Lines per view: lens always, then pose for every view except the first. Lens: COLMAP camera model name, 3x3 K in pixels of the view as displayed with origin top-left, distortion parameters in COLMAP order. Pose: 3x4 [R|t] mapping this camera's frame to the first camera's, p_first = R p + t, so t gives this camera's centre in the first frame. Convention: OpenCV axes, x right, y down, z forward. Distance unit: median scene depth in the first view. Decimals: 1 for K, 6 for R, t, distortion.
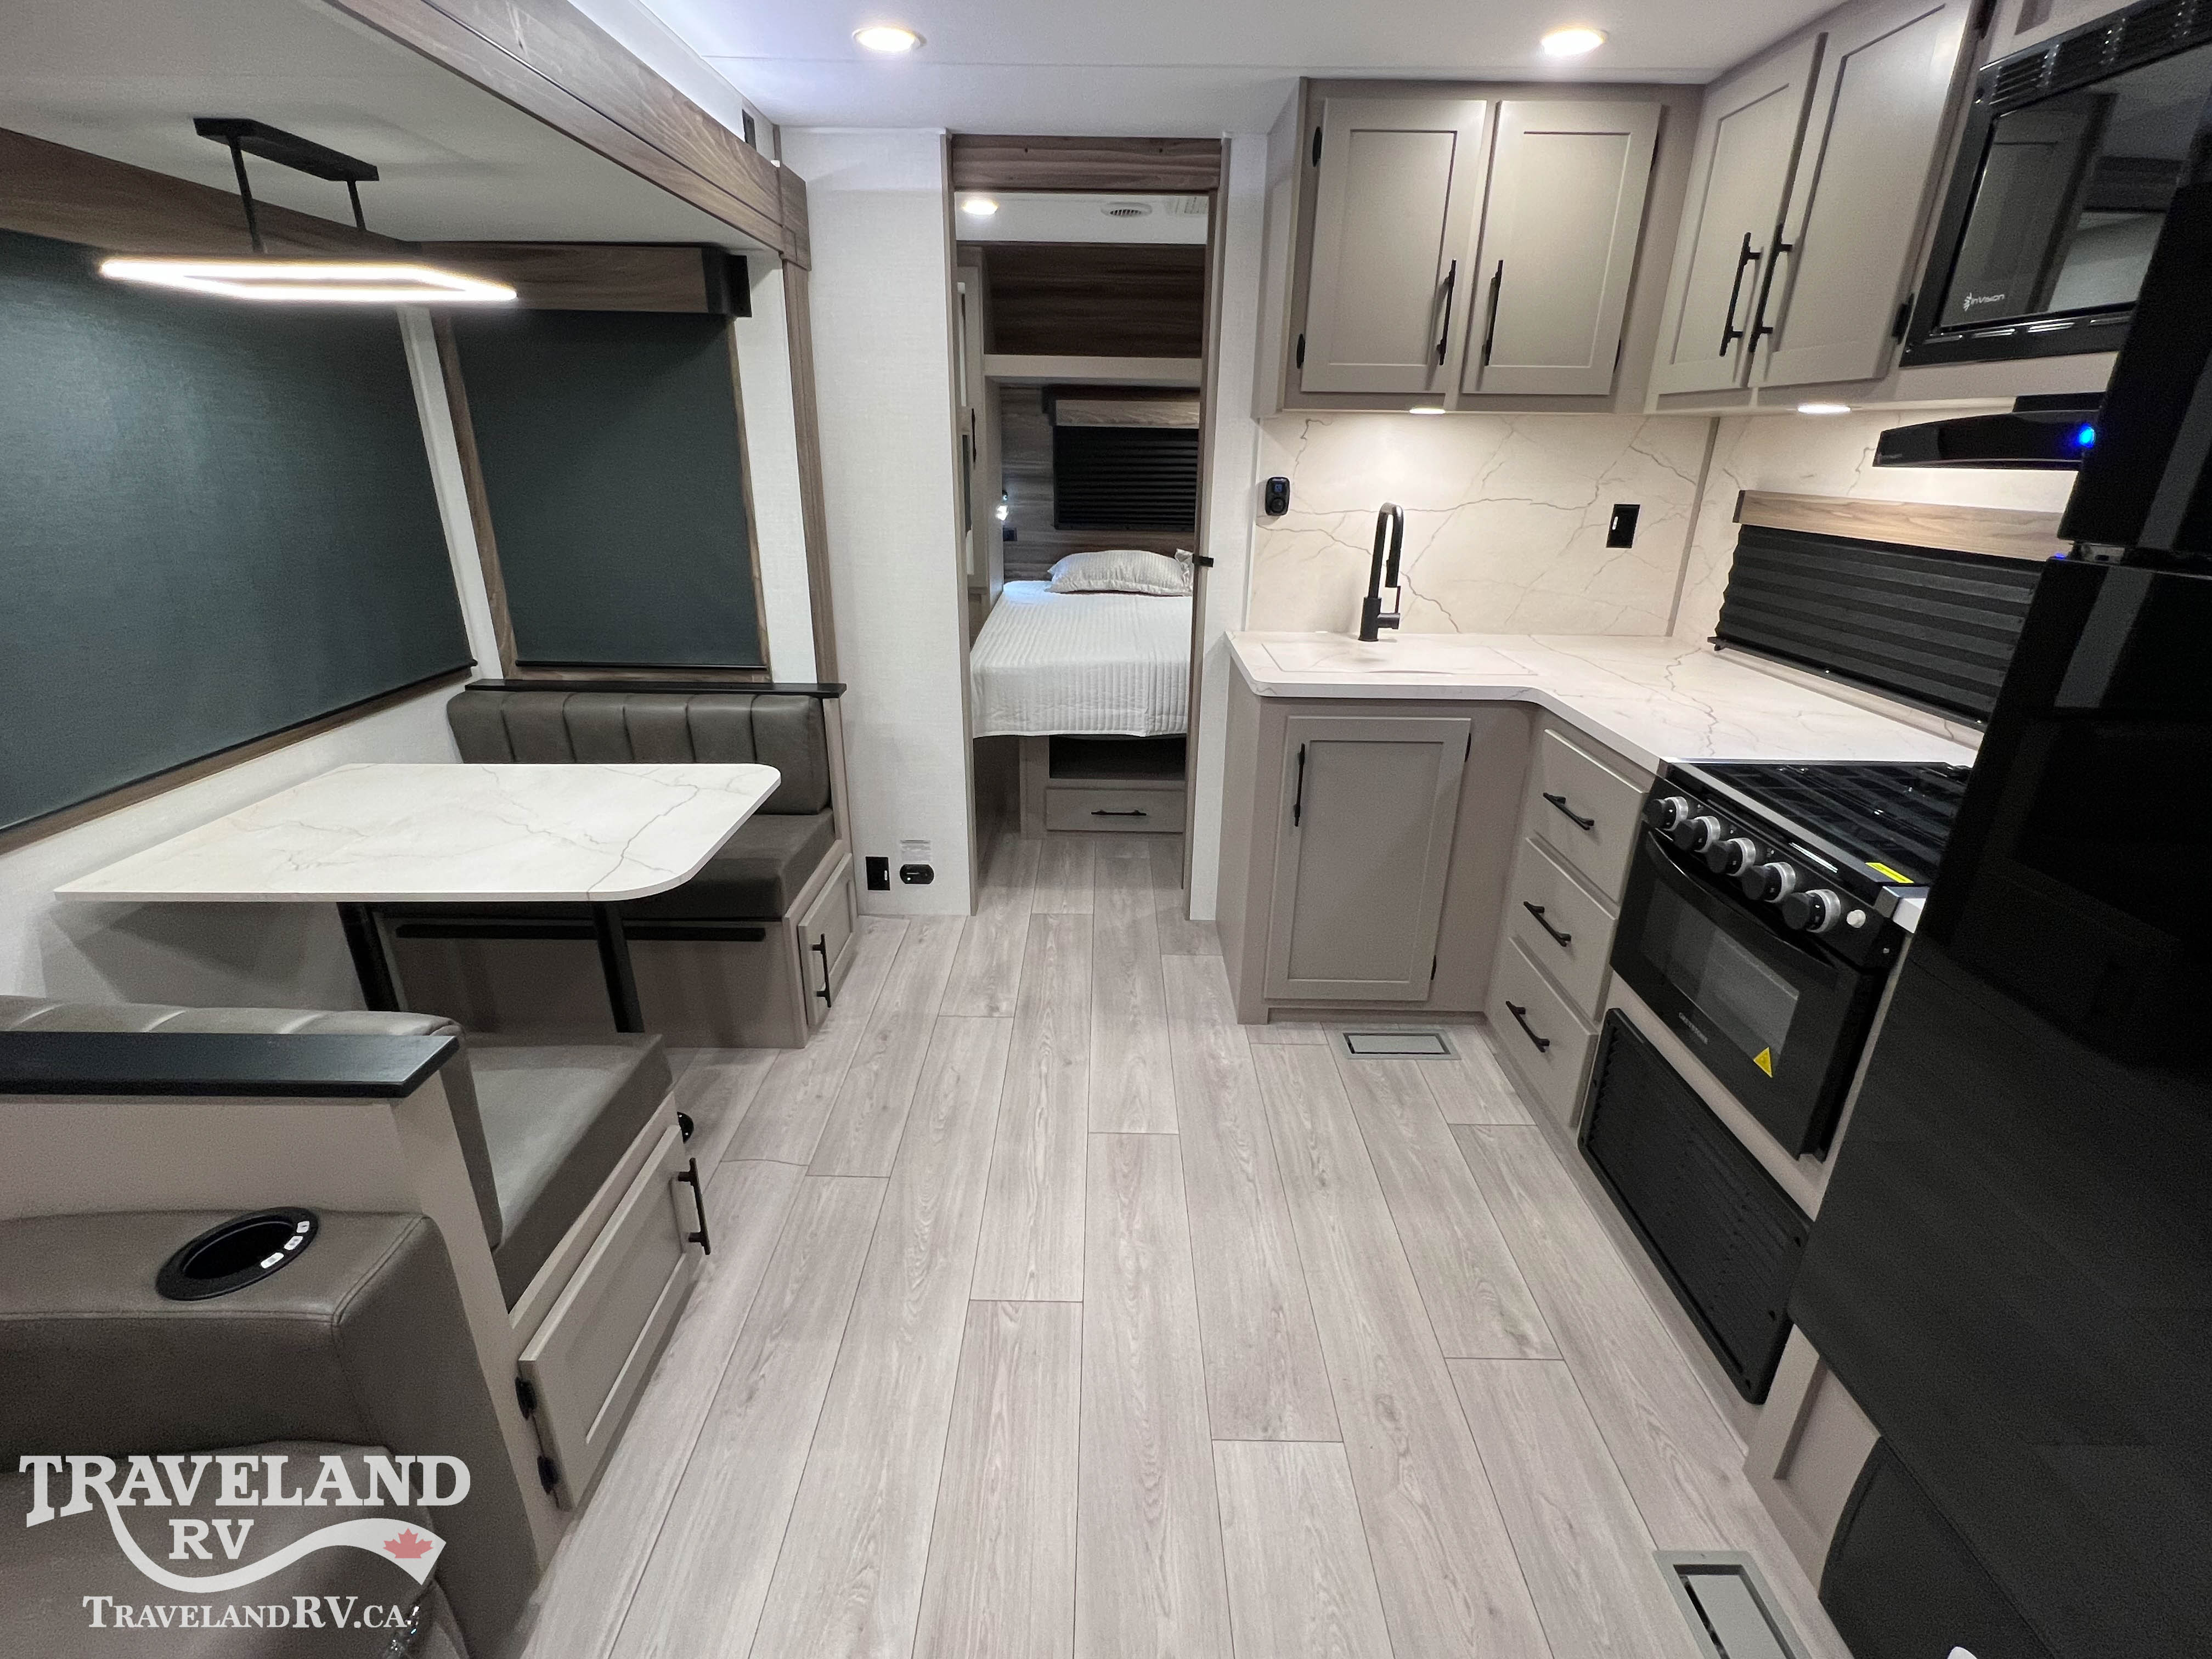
lens RADIAL K [[996.3, 0, 1098.4], [0, 996.3, 825.2], [0, 0, 1]] dist [-0.000866, -0.000006]
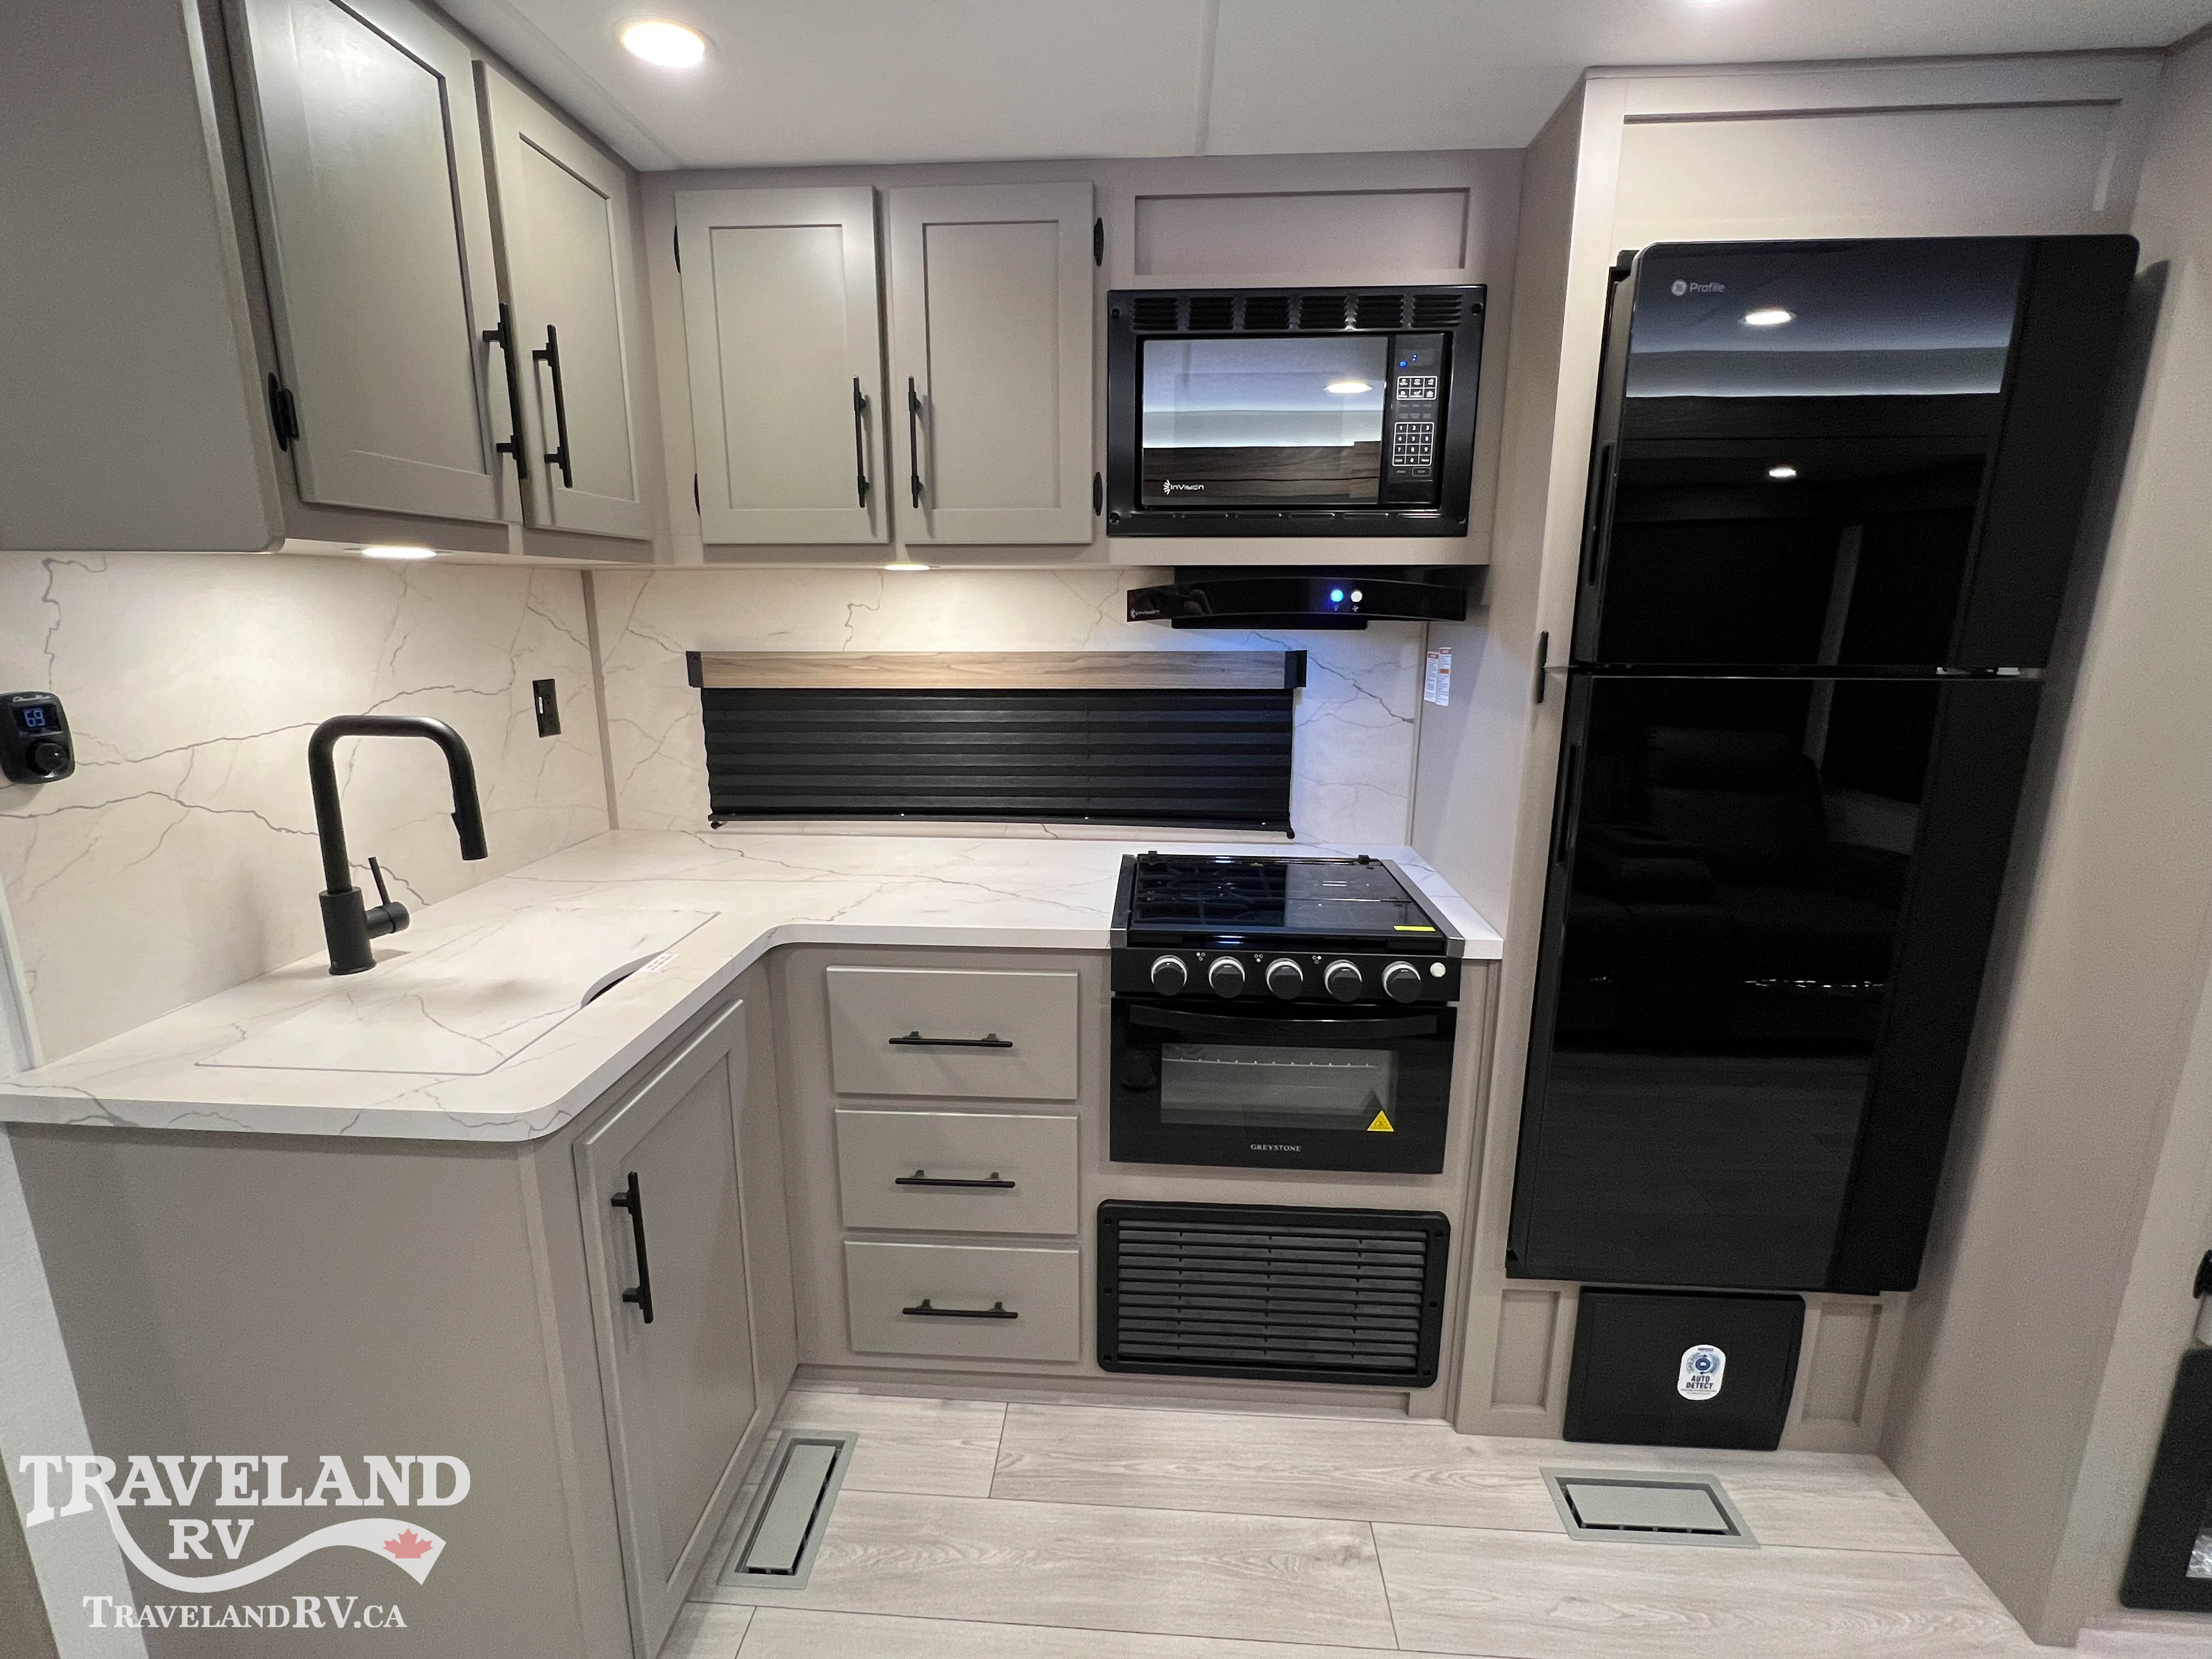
lens RADIAL K [[996.3, 0, 1103.4], [0, 996.3, 827.6], [0, 0, 1]] dist [-0.000866, -0.000006]
pose [[0.057544, -0.233266, 0.970709, -0.230333], [0.360167, 0.911691, 0.197733, -0.253495], [-0.931111, 0.338239, 0.136477, 0.634817]]
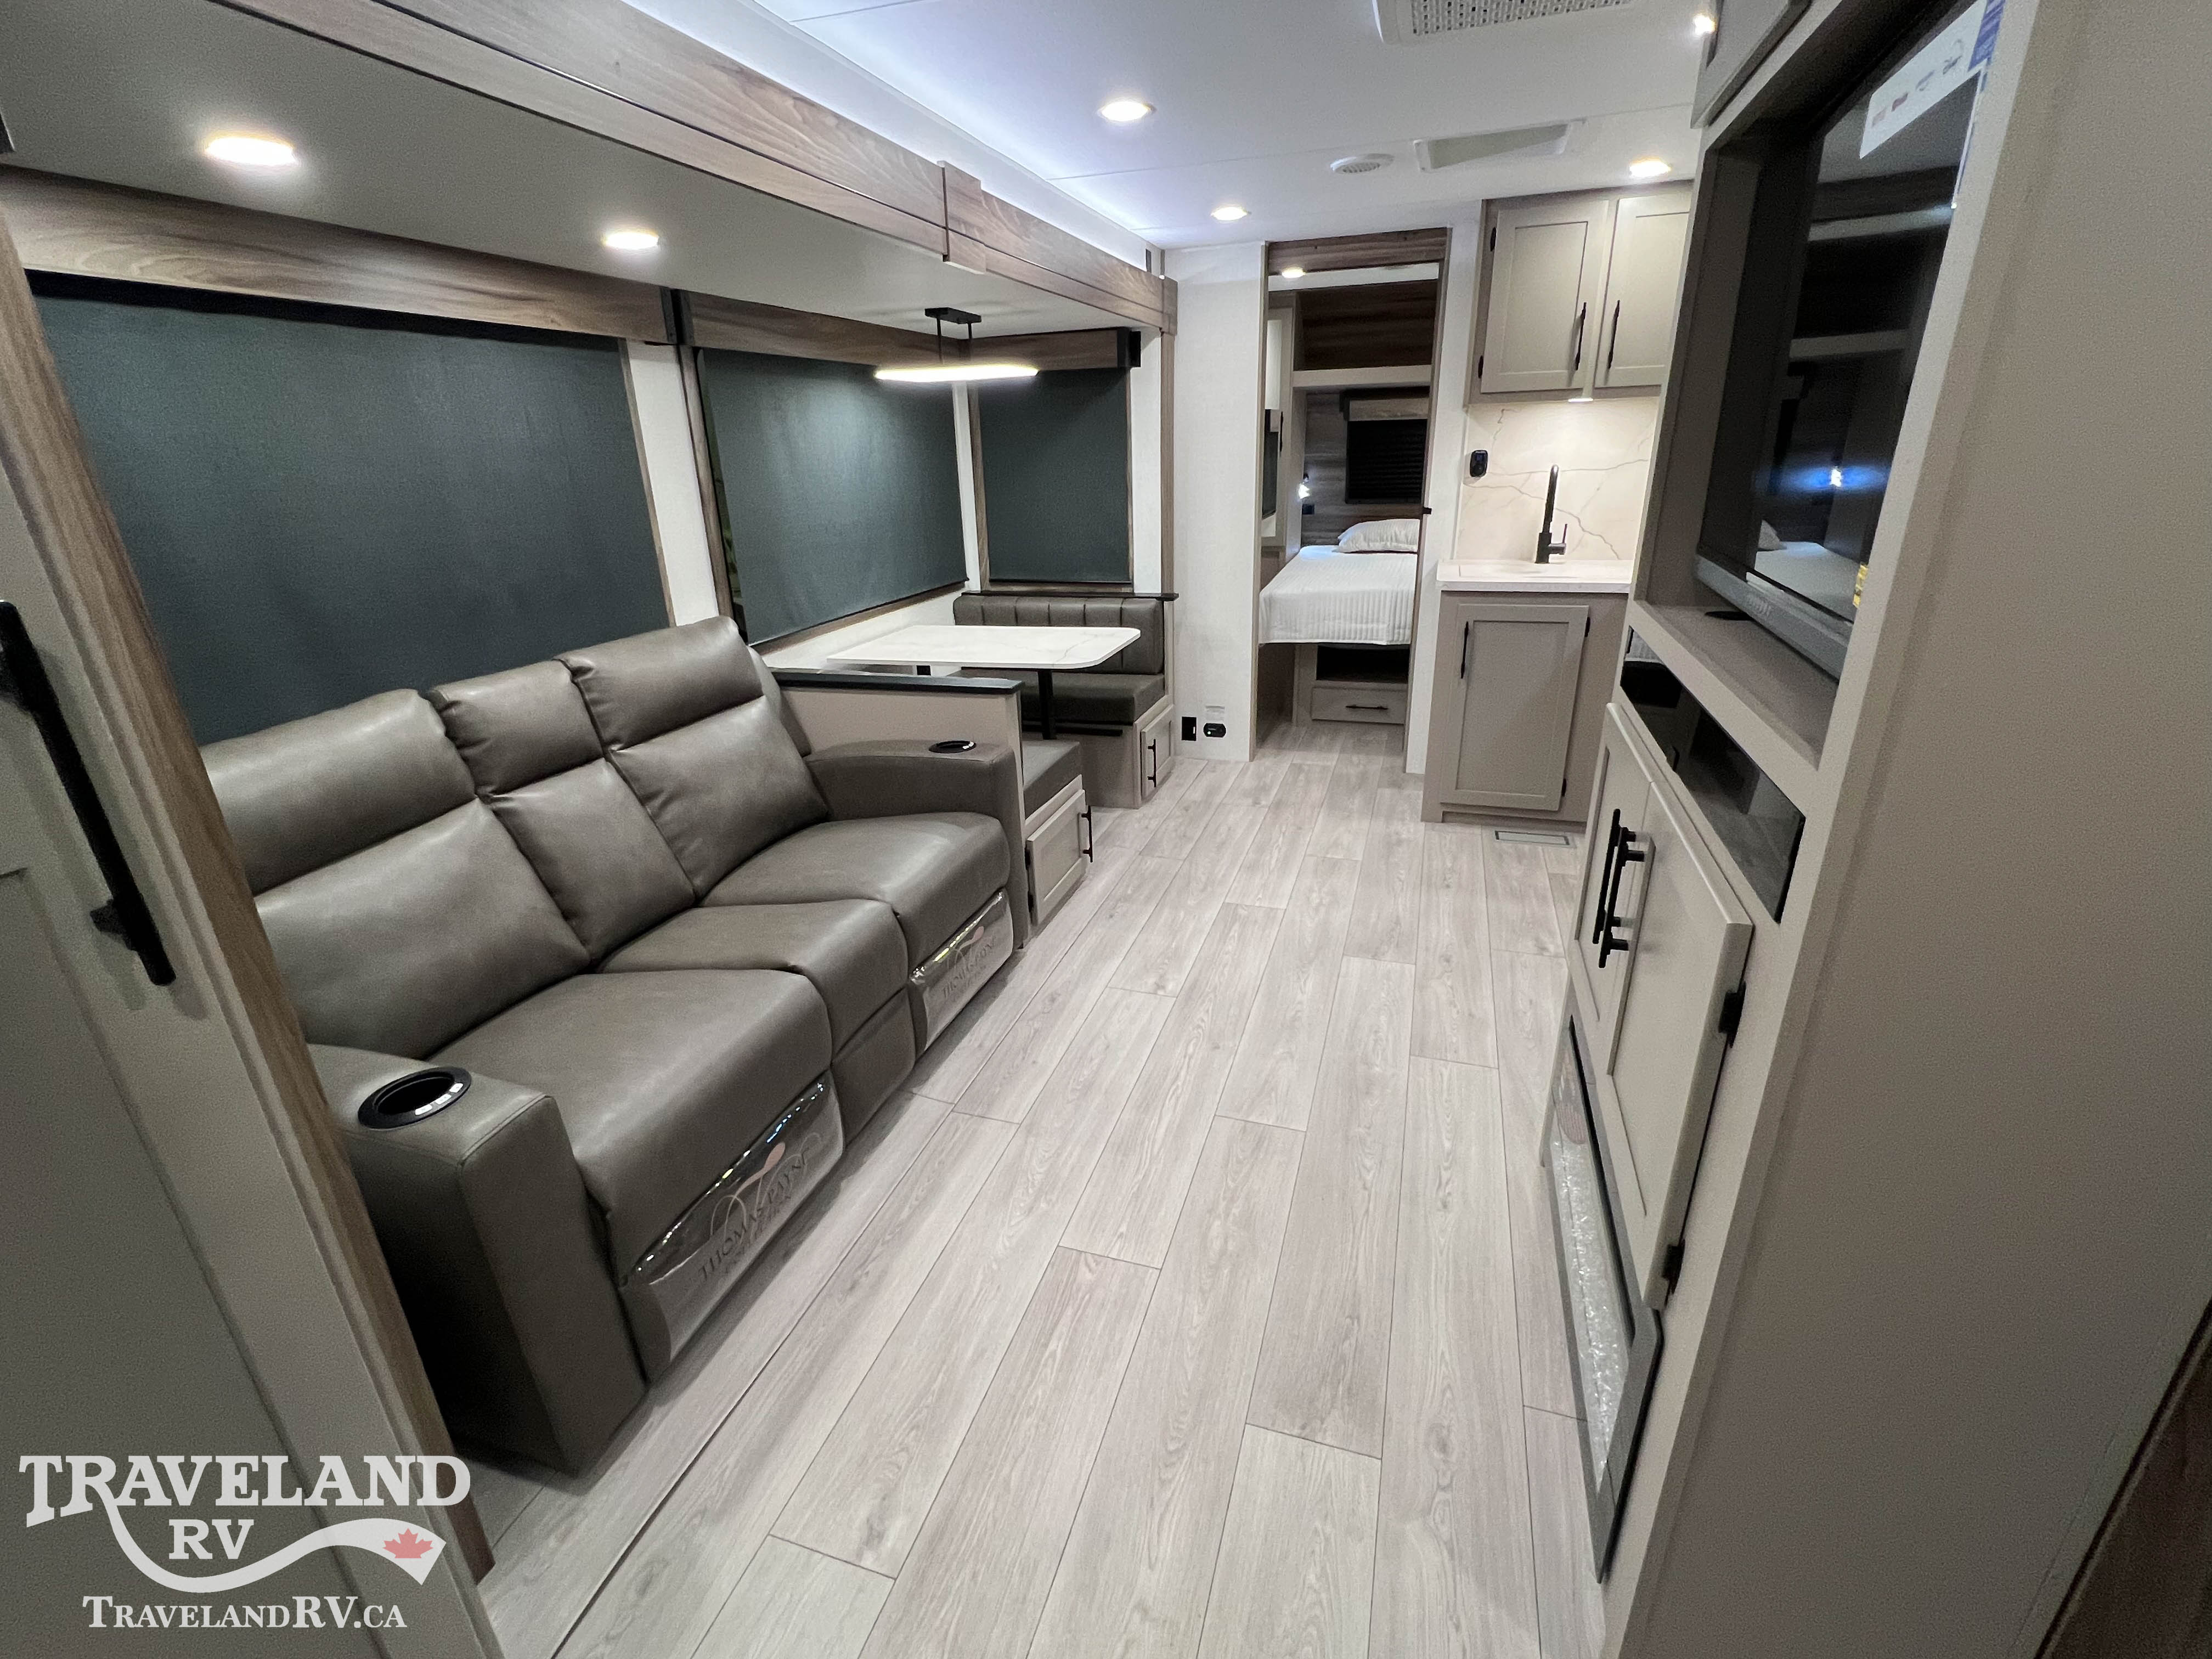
lens RADIAL K [[996.3, 0, 1098.6], [0, 996.3, 826.3], [0, 0, 1]] dist [-0.000866, -0.000006]
pose [[0.950852, 0.070926, -0.301412, 0.148012], [-0.070496, 0.997436, 0.012320, 0.250352], [0.301513, 0.009534, 0.953414, -0.625163]]
